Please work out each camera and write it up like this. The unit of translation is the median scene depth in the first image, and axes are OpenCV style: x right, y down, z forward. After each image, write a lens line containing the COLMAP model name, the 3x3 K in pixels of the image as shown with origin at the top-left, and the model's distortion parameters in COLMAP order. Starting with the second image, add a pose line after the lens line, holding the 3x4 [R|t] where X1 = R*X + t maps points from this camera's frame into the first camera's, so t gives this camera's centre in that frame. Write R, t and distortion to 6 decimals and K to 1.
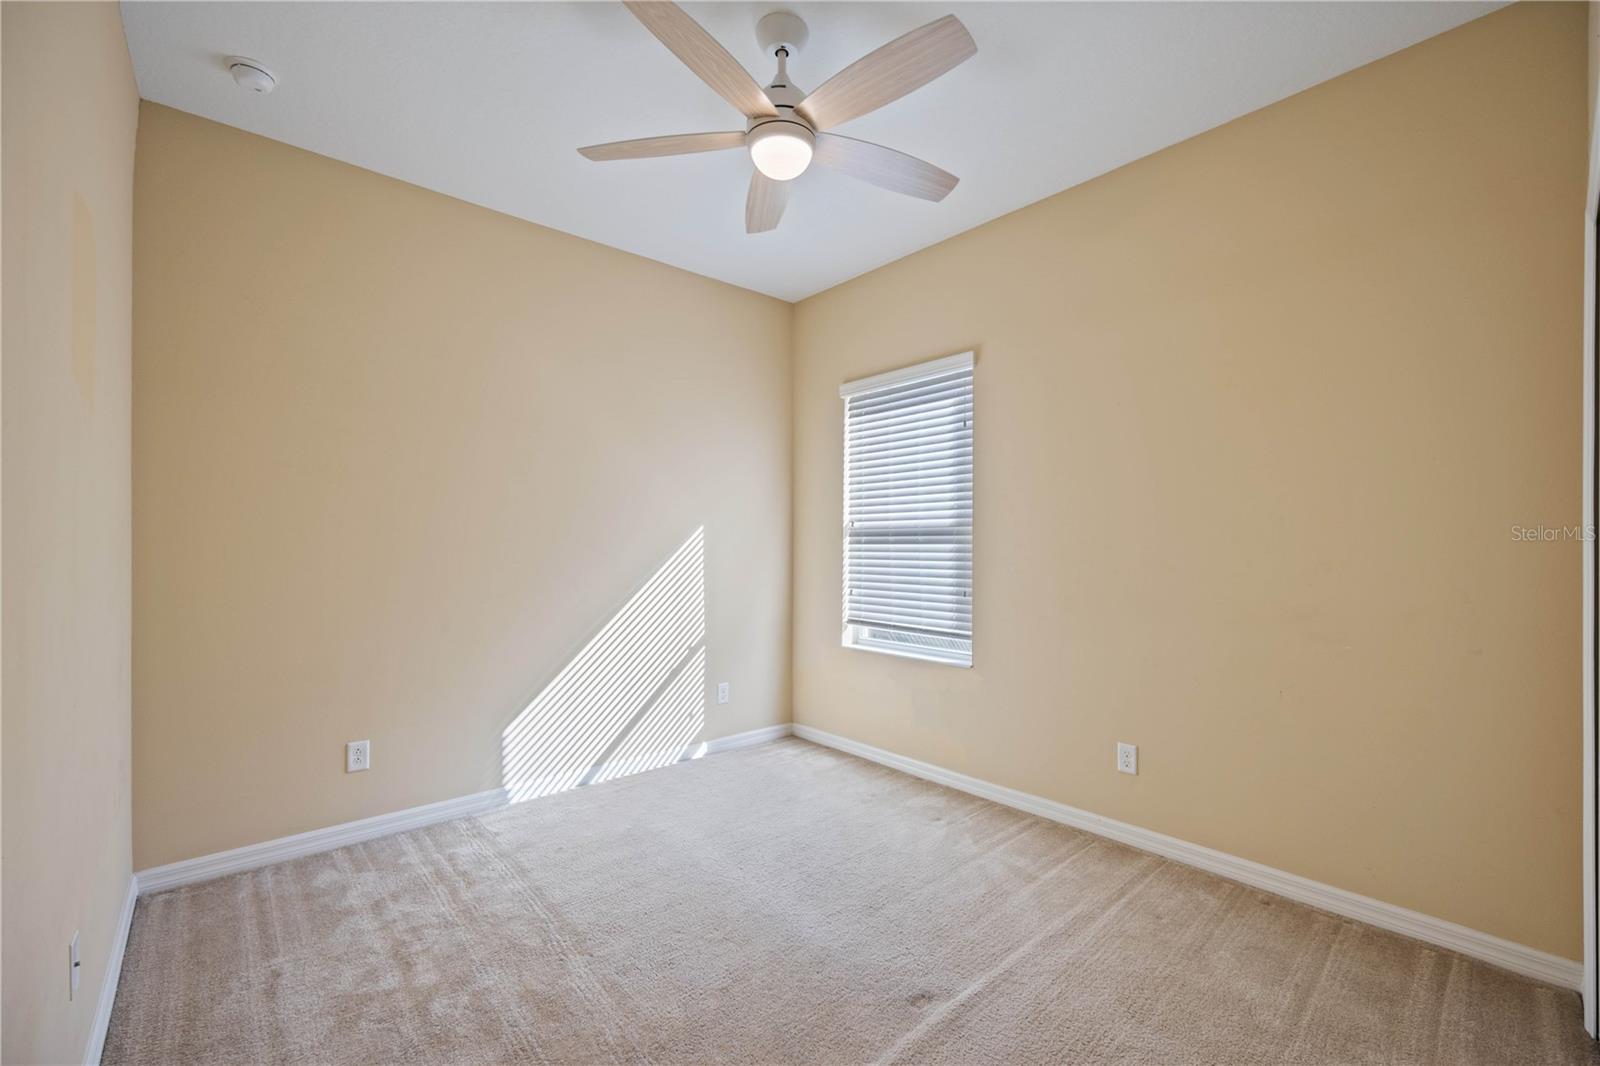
lens RADIAL K [[659.2, 0, 811.7], [0, 659.2, 537.4], [0, 0, 1]] dist [-0.004204, 0.000294]
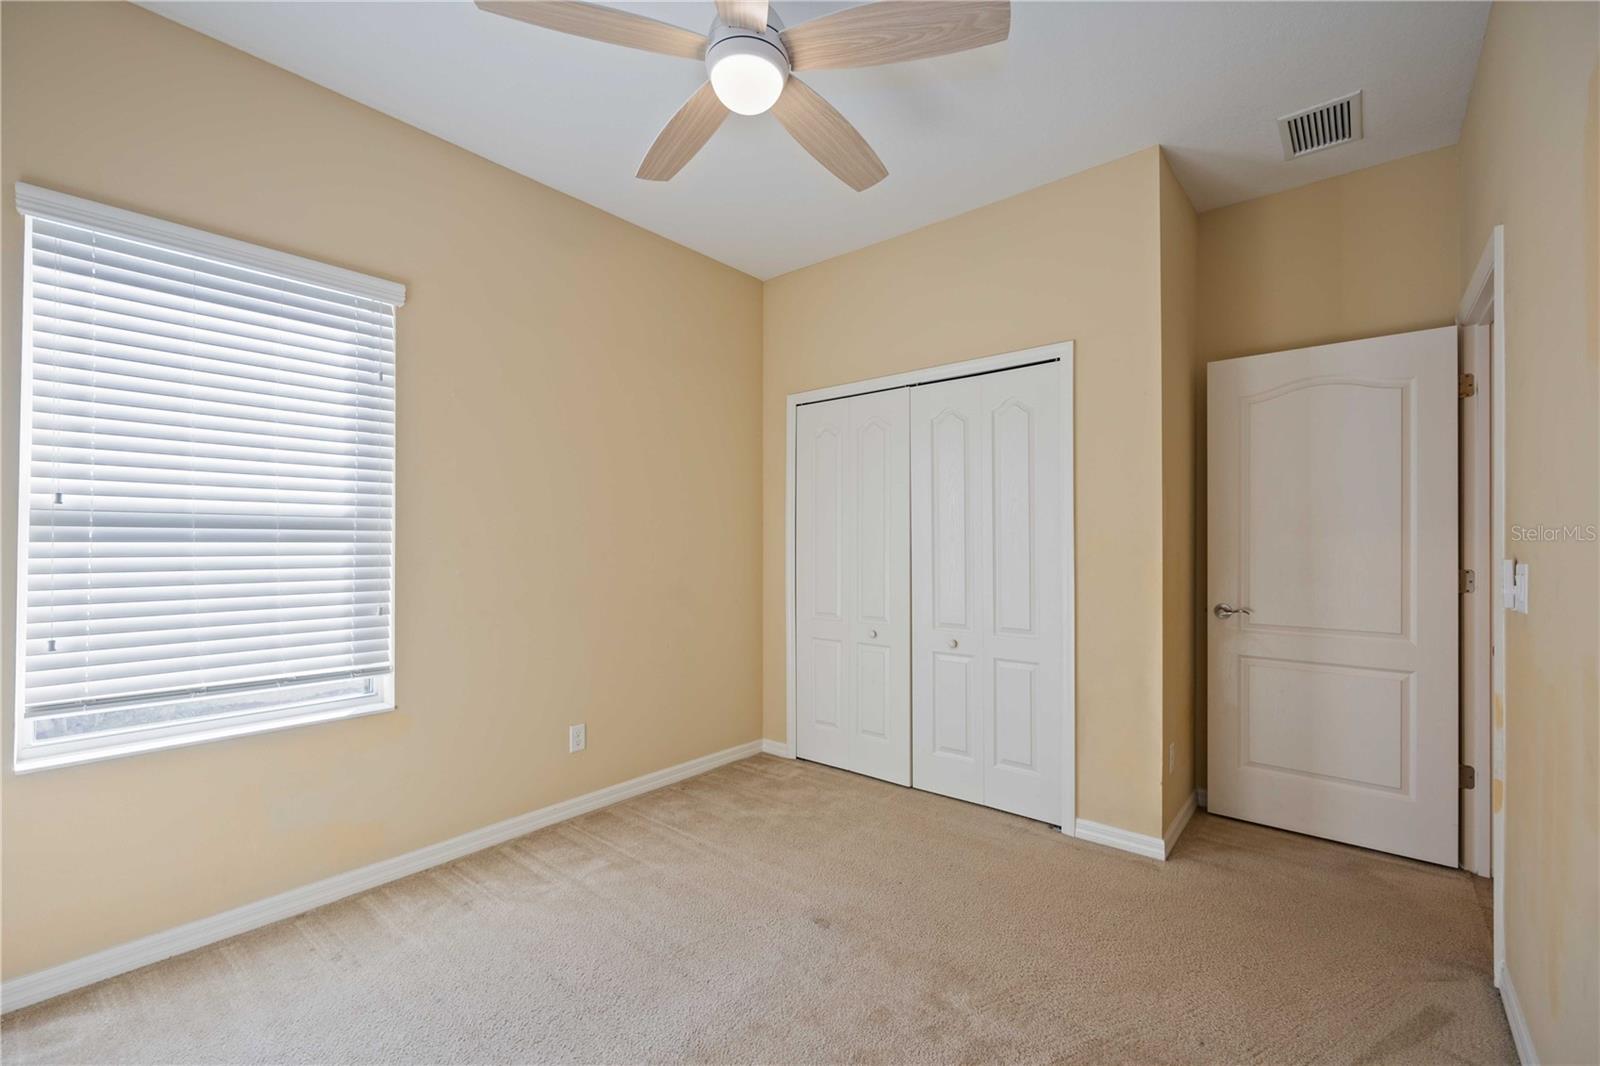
lens RADIAL K [[659.2, 0, 801.9], [0, 659.2, 534.6], [0, 0, 1]] dist [-0.004204, 0.000294]
pose [[-0.134032, 0.017422, 0.990824, -0.535047], [-0.007821, 0.999796, -0.018638, 0.010897], [-0.990946, -0.010248, -0.133868, 0.624670]]
